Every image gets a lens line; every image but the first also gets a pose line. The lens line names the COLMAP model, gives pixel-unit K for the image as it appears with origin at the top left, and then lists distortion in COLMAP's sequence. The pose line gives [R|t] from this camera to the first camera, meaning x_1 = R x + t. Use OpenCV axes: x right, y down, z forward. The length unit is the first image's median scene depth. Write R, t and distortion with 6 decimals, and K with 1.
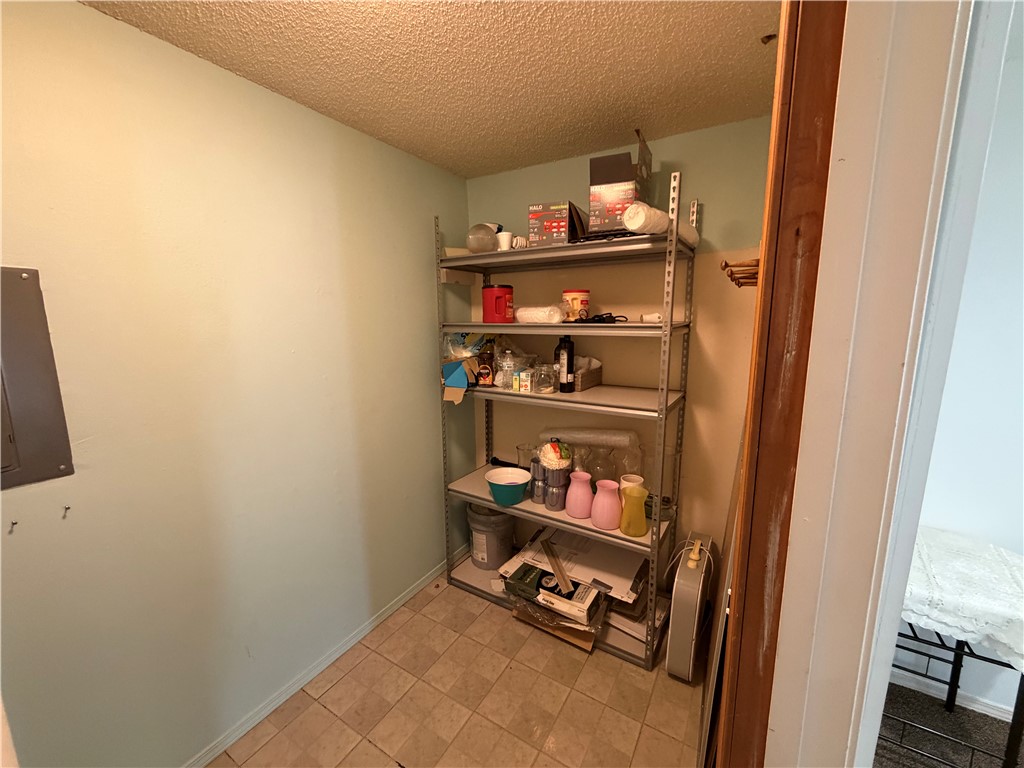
lens RADIAL K [[408.9, 0, 510.8], [0, 408.9, 384.3], [0, 0, 1]] dist [0.001470, 0.000053]
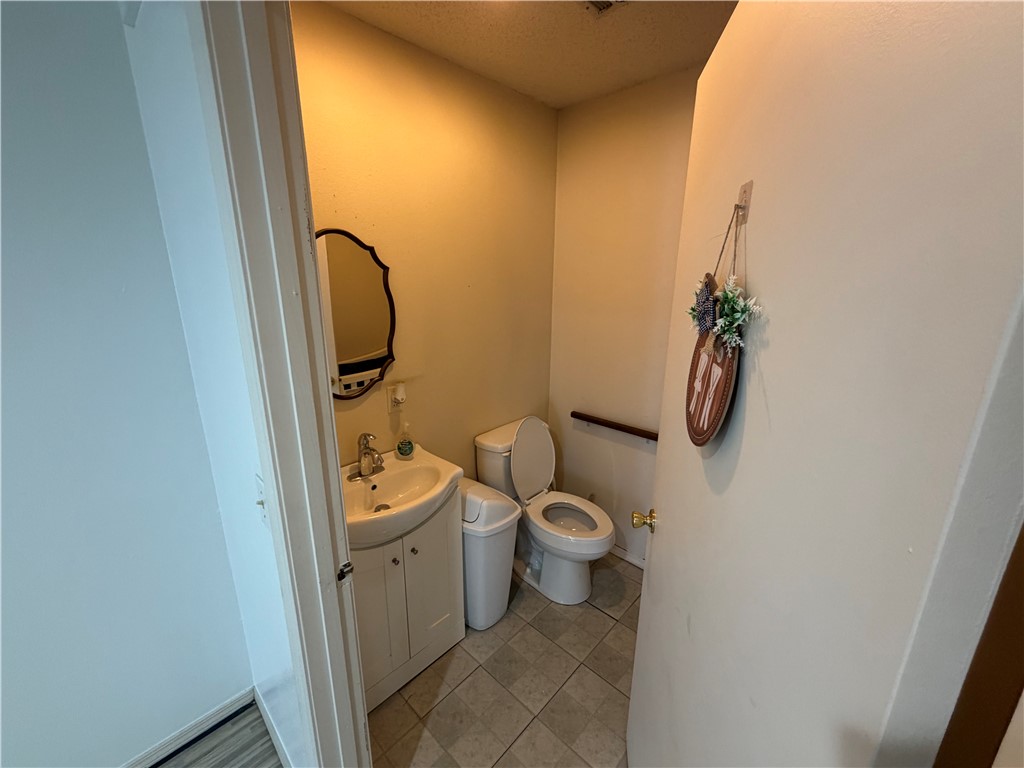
lens RADIAL K [[408.9, 0, 510.8], [0, 408.9, 384.3], [0, 0, 1]] dist [0.001470, 0.000053]
pose [[-0.210738, 0.261039, -0.942044, 0.543538], [-0.145793, 0.944515, 0.294338, -0.151263], [0.966609, 0.199372, -0.160988, 0.866977]]
